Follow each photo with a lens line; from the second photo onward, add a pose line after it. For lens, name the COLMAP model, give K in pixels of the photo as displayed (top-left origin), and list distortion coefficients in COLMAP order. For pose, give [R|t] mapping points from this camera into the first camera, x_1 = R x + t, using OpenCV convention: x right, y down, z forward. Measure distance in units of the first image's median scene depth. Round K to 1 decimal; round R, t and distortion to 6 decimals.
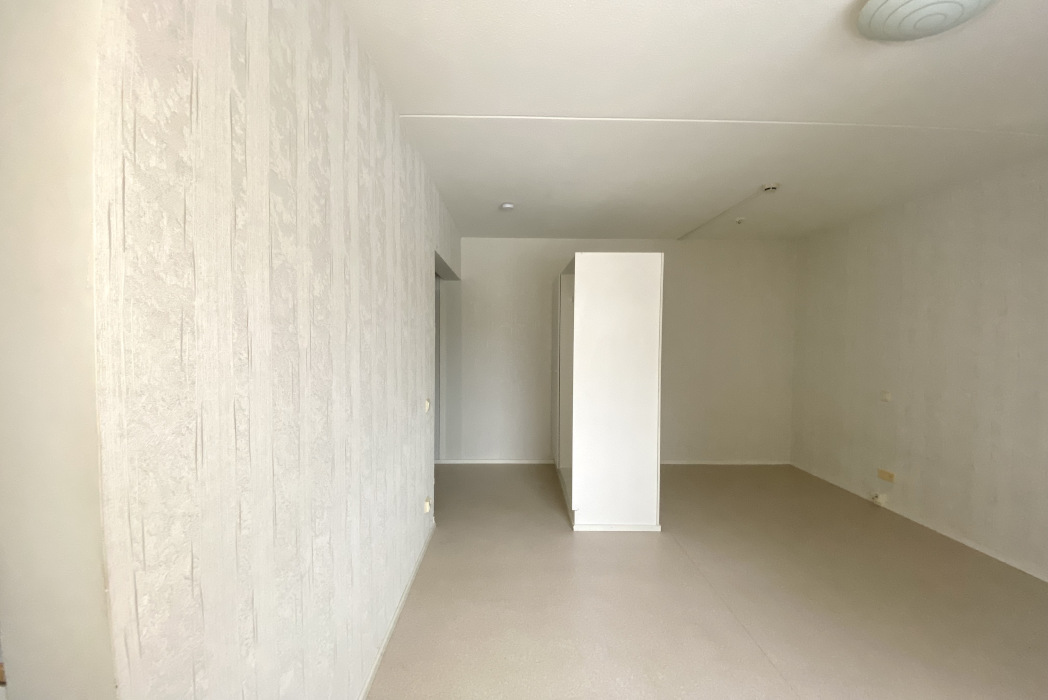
lens RADIAL K [[431.3, 0, 526.4], [0, 431.3, 352.1], [0, 0, 1]] dist [0.000735, -0.008407]
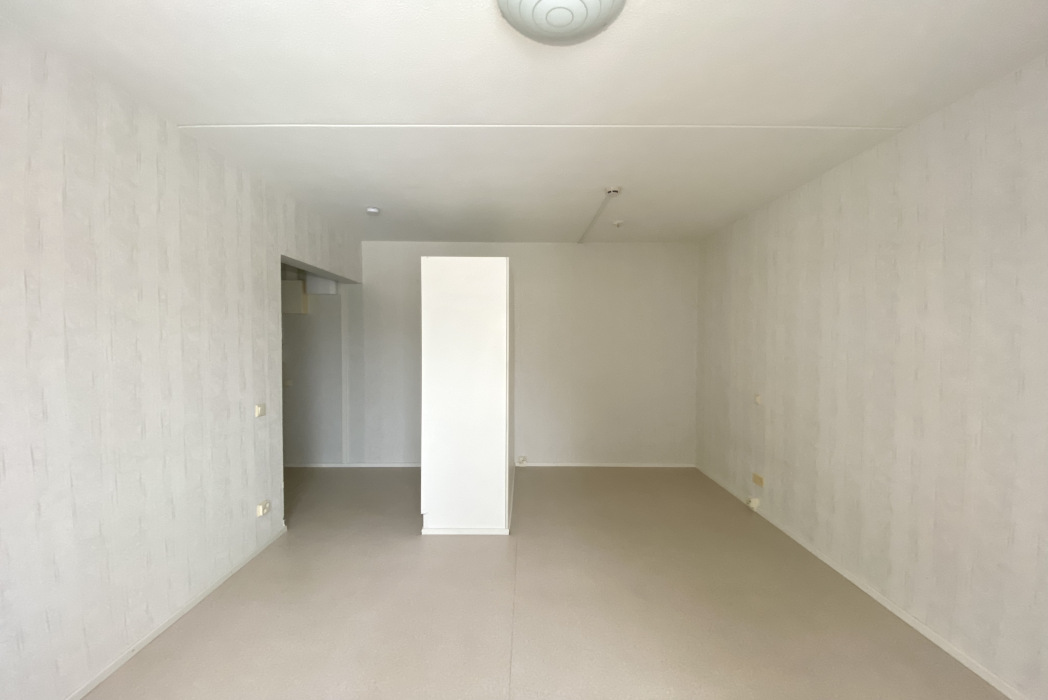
lens RADIAL K [[431.3, 0, 526.4], [0, 431.3, 352.1], [0, 0, 1]] dist [0.000735, -0.008407]
pose [[0.999972, -0.002295, -0.007111, 0.340720], [0.002267, 0.999990, -0.003979, -0.004130], [0.007120, 0.003963, 0.999967, -0.000636]]
